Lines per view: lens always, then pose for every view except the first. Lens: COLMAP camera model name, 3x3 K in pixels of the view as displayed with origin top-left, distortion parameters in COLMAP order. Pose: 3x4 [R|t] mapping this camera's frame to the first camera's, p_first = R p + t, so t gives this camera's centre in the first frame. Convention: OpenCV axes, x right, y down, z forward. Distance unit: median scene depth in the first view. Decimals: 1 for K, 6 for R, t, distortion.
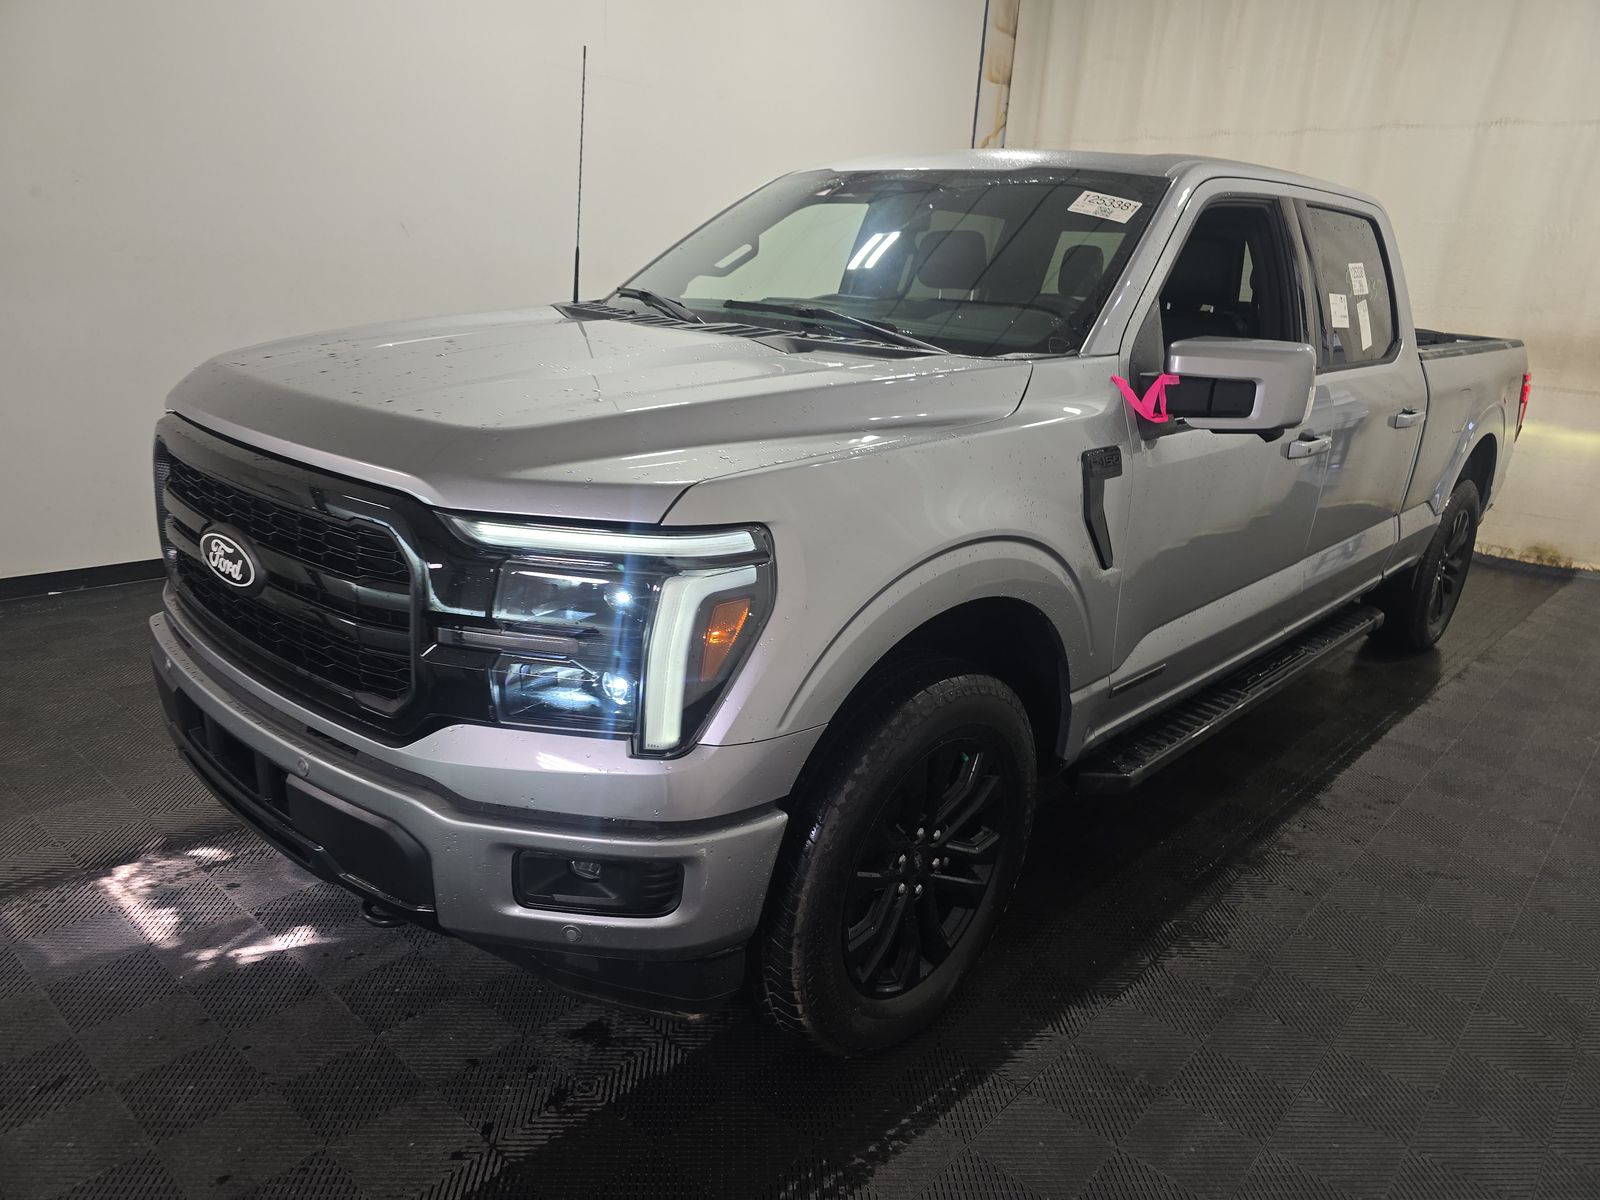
lens RADIAL K [[1083.9, 0, 820.5], [0, 1083.9, 597.2], [0, 0, 1]] dist [0.054252, -0.045964]
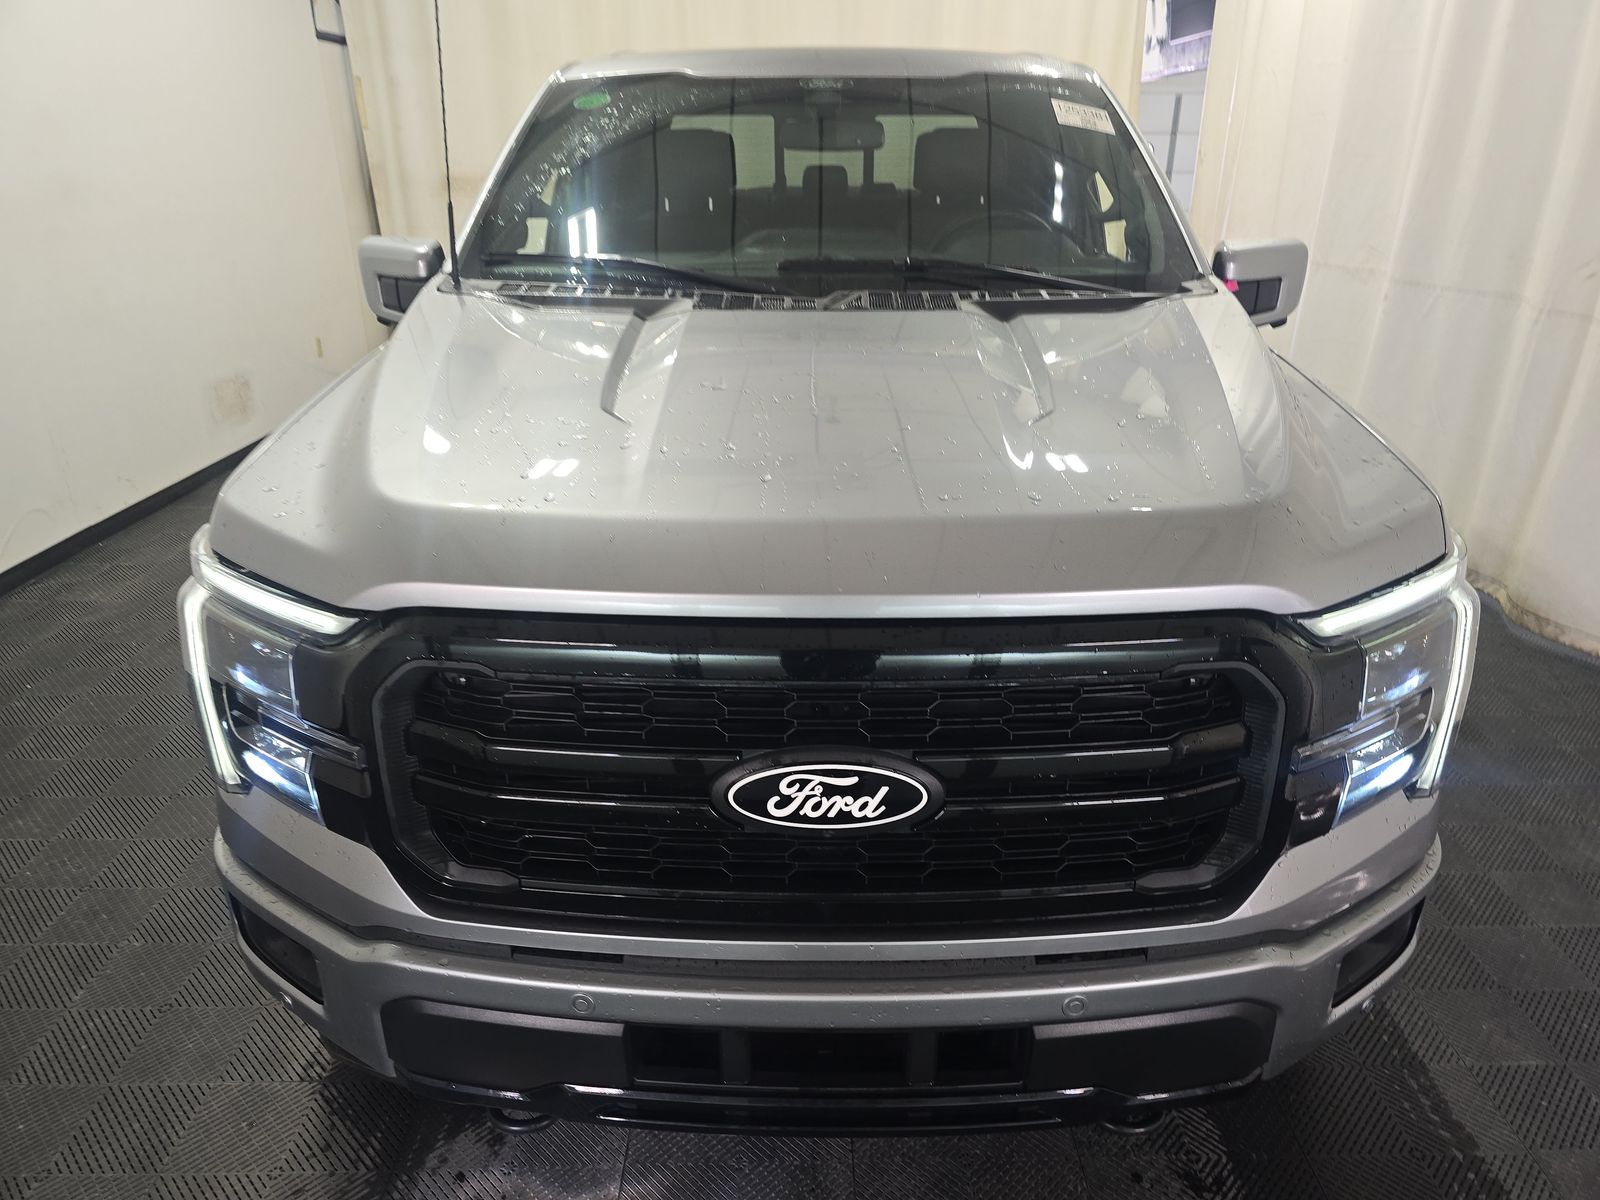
lens RADIAL K [[1083.9, 0, 820.5], [0, 1083.9, 597.2], [0, 0, 1]] dist [0.054252, -0.045964]
pose [[0.700563, -0.294819, 0.649841, -0.936238], [0.215432, 0.955552, 0.201267, -0.278974], [-0.680294, -0.001003, 0.732938, 0.541852]]
